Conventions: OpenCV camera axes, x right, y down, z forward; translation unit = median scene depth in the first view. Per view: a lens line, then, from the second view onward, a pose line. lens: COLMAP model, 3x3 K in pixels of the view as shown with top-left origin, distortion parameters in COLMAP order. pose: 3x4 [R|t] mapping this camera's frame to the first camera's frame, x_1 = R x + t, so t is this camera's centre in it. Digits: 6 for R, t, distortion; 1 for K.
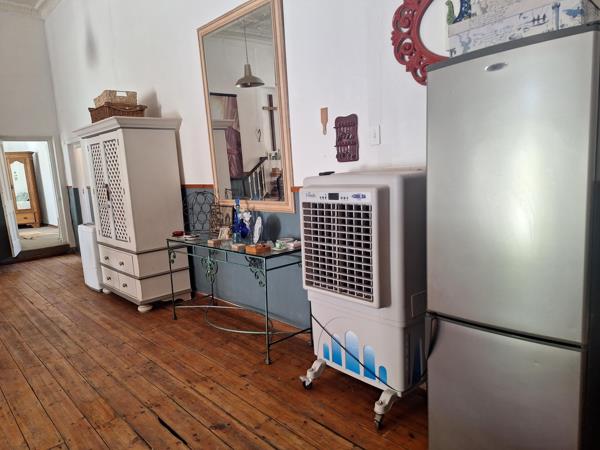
lens RADIAL K [[414.8, 0, 302.6], [0, 414.8, 226.2], [0, 0, 1]] dist [0.106748, -0.122272]
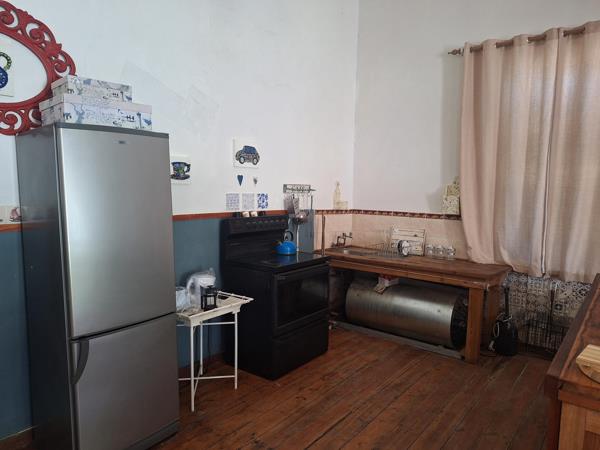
lens RADIAL K [[414.8, 0, 302.6], [0, 414.8, 226.2], [0, 0, 1]] dist [0.106748, -0.122272]
pose [[-0.157170, -0.028720, 0.987154, -0.662447], [0.136860, 0.989299, 0.050573, -0.047824], [-0.978042, 0.143051, -0.151558, 0.398649]]
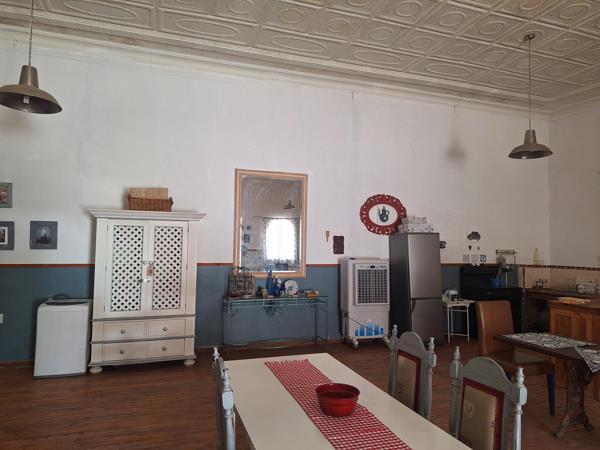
lens RADIAL K [[431.2, 0, 300.5], [0, 431.2, 217.8], [0, 0, 1]] dist [0.111030, -0.145088]
pose [[0.391484, 0.129088, 0.911085, -2.644760], [0.096548, 0.978884, -0.180180, 0.077611], [-0.915106, 0.158501, 0.370754, 0.280331]]
